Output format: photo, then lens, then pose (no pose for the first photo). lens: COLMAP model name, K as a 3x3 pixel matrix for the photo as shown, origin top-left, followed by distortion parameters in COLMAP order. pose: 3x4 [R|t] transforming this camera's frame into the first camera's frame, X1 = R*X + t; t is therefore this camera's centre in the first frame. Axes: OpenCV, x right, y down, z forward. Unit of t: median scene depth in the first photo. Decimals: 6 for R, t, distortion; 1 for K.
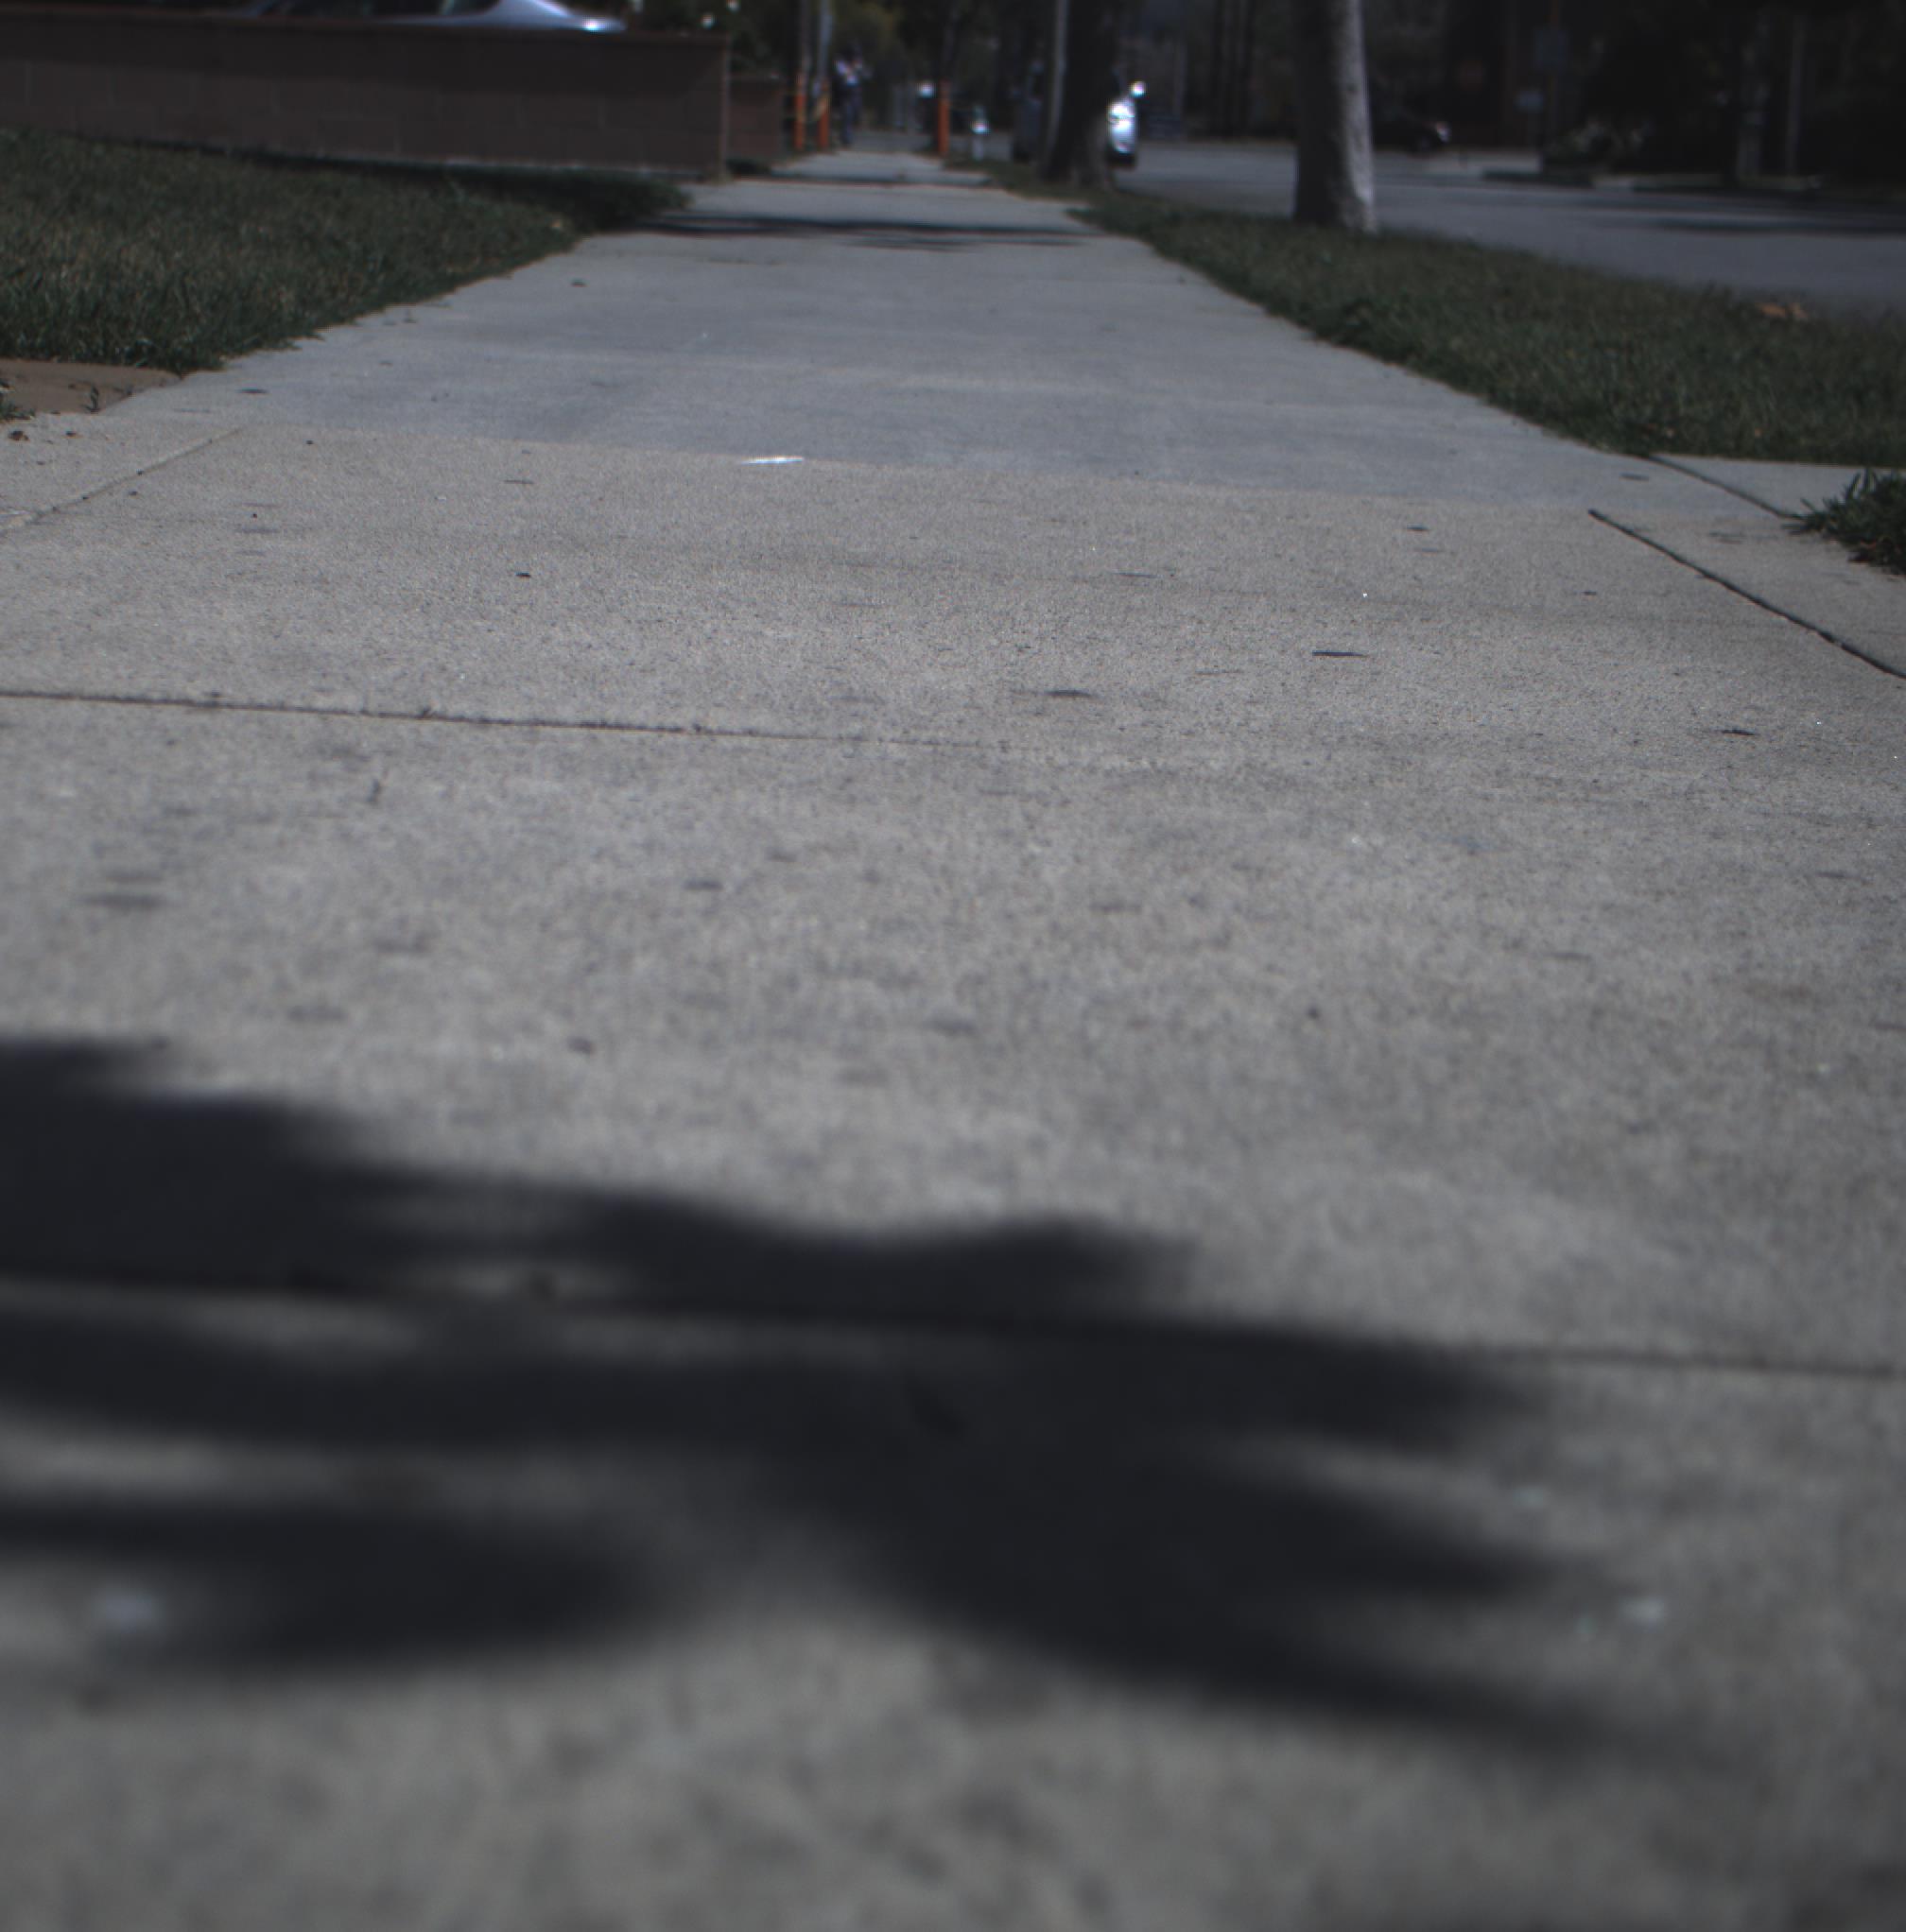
lens RADIAL K [[4335.8, 0, 718.5], [0, 4335.8, 958.0], [0, 0, 1]] dist [-0.174216, 0.788754]
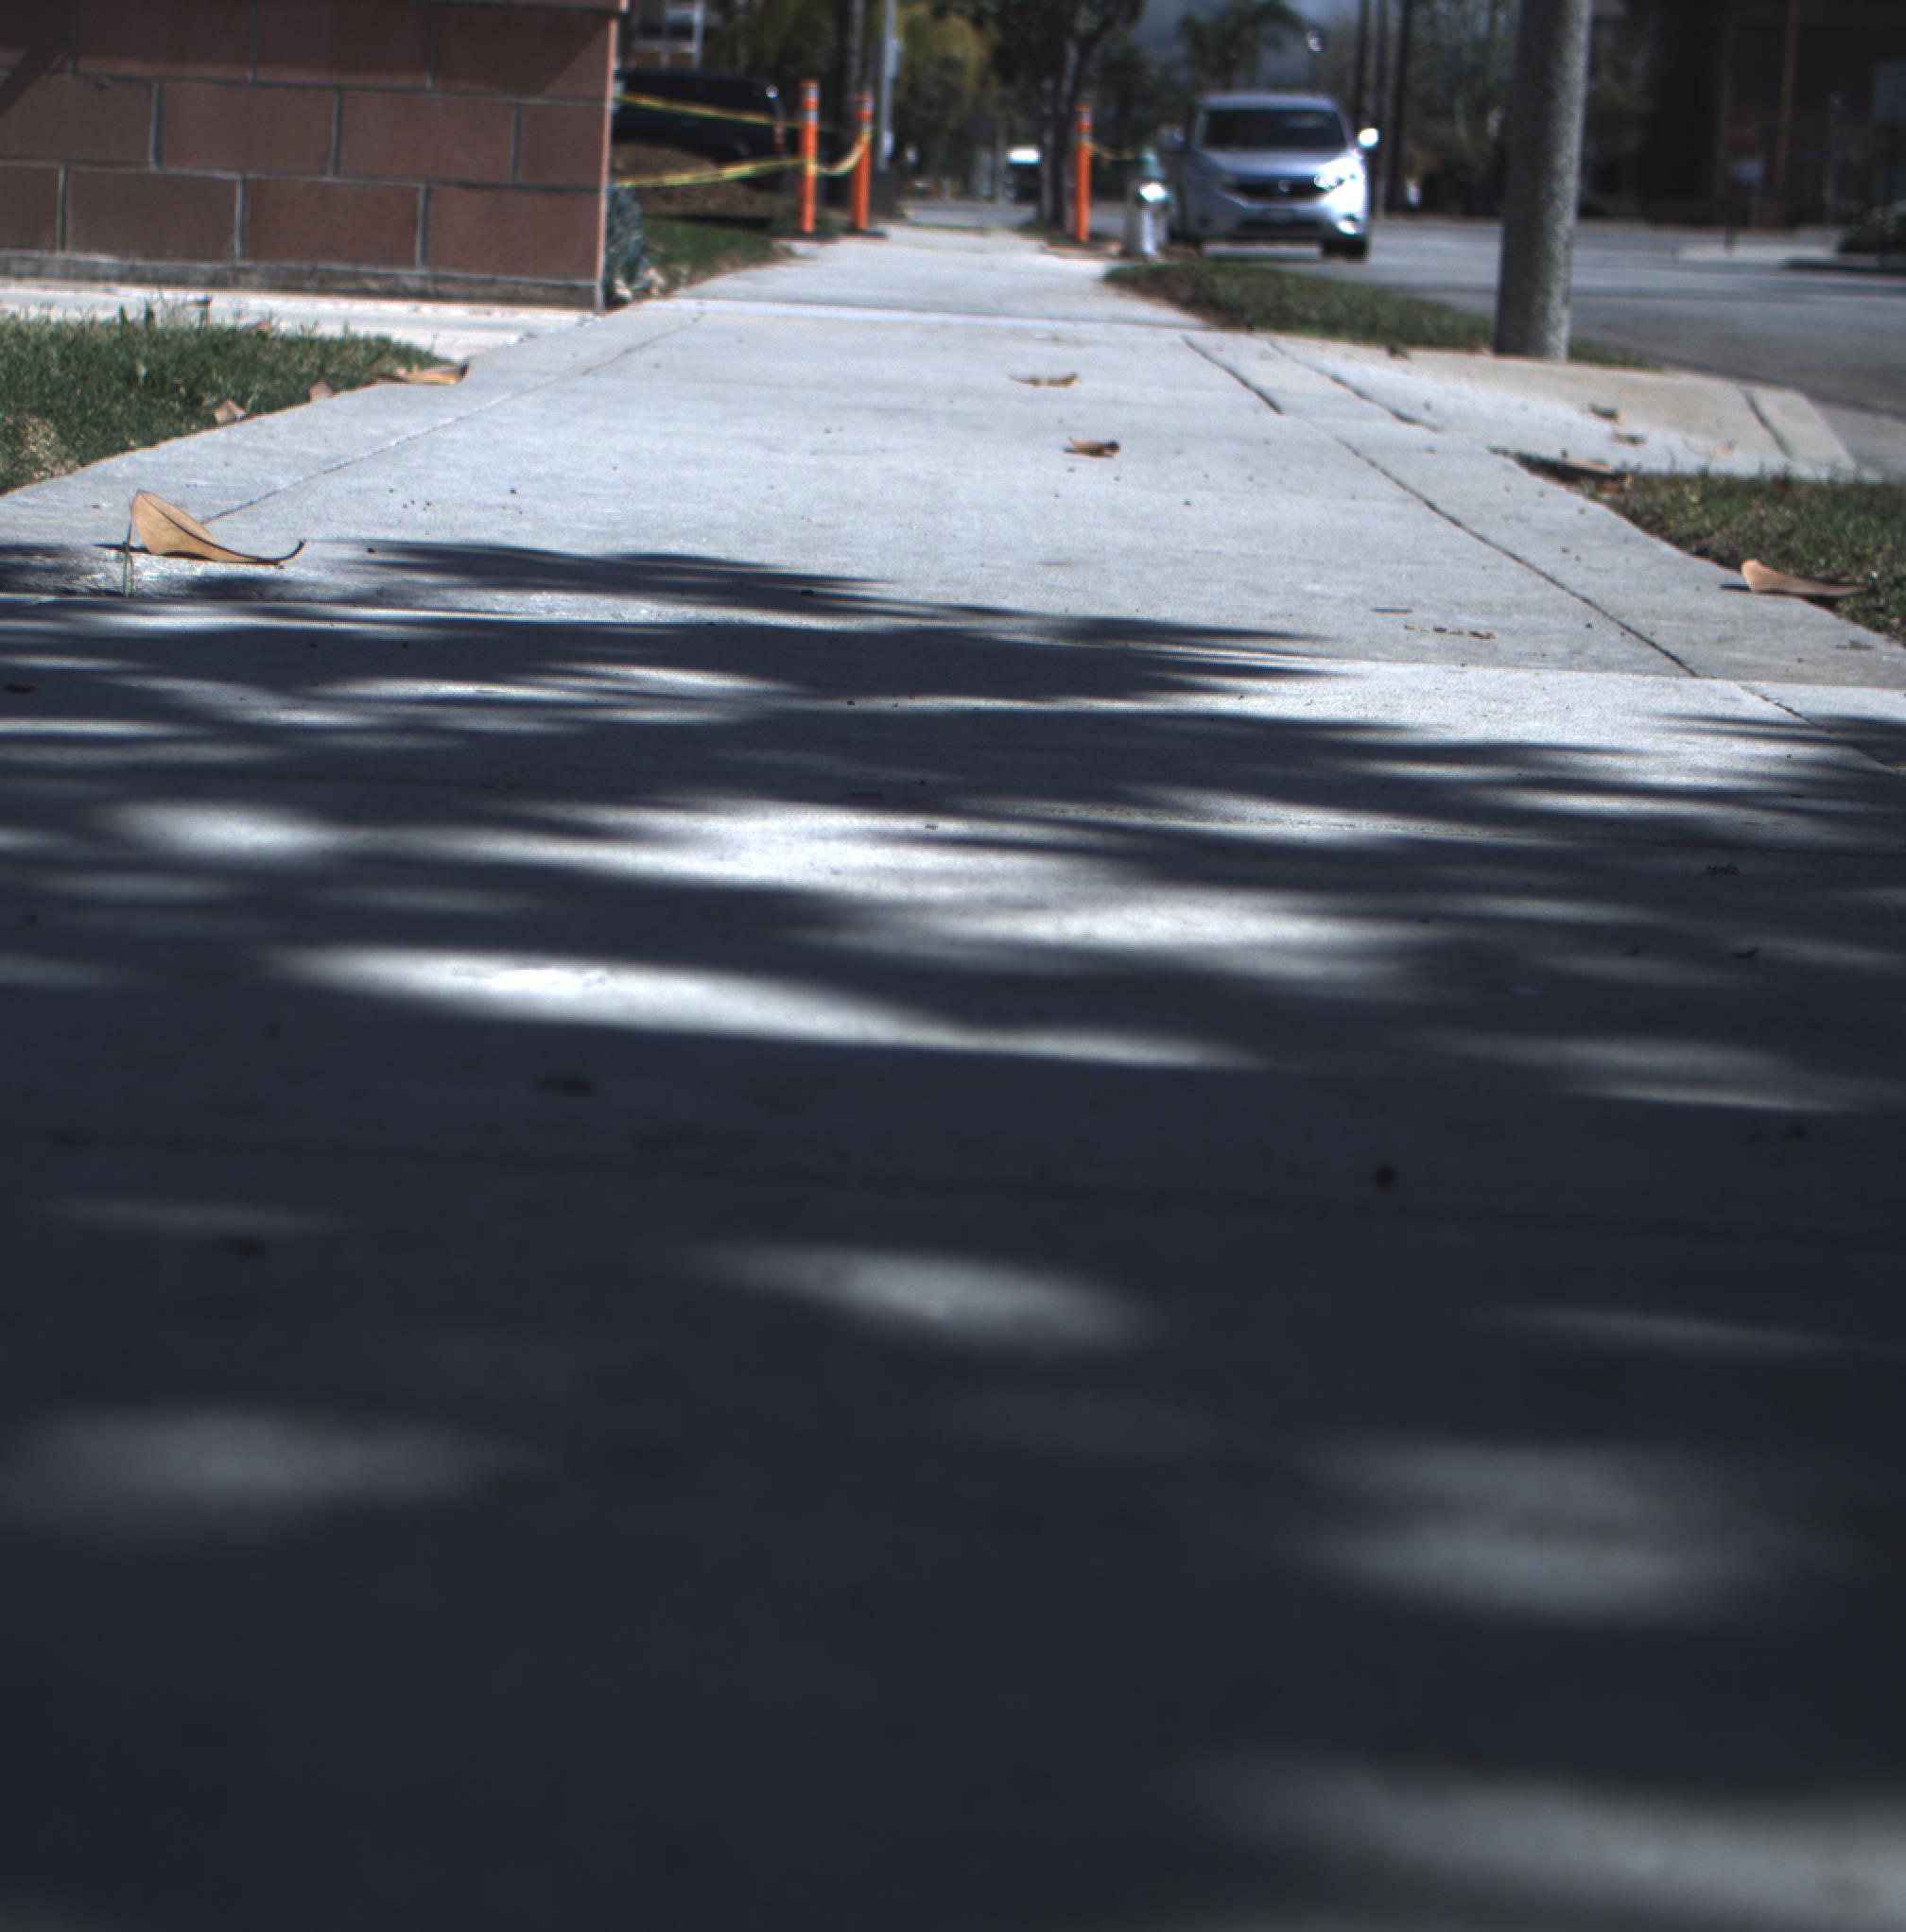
lens RADIAL K [[4335.8, 0, 718.5], [0, 4335.8, 958.0], [0, 0, 1]] dist [-0.174216, 0.788754]
pose [[0.999790, 0.010229, -0.017761, 0.026590], [-0.010505, 0.999825, -0.015504, -0.135847], [0.017600, 0.015688, 0.999722, 0.713010]]
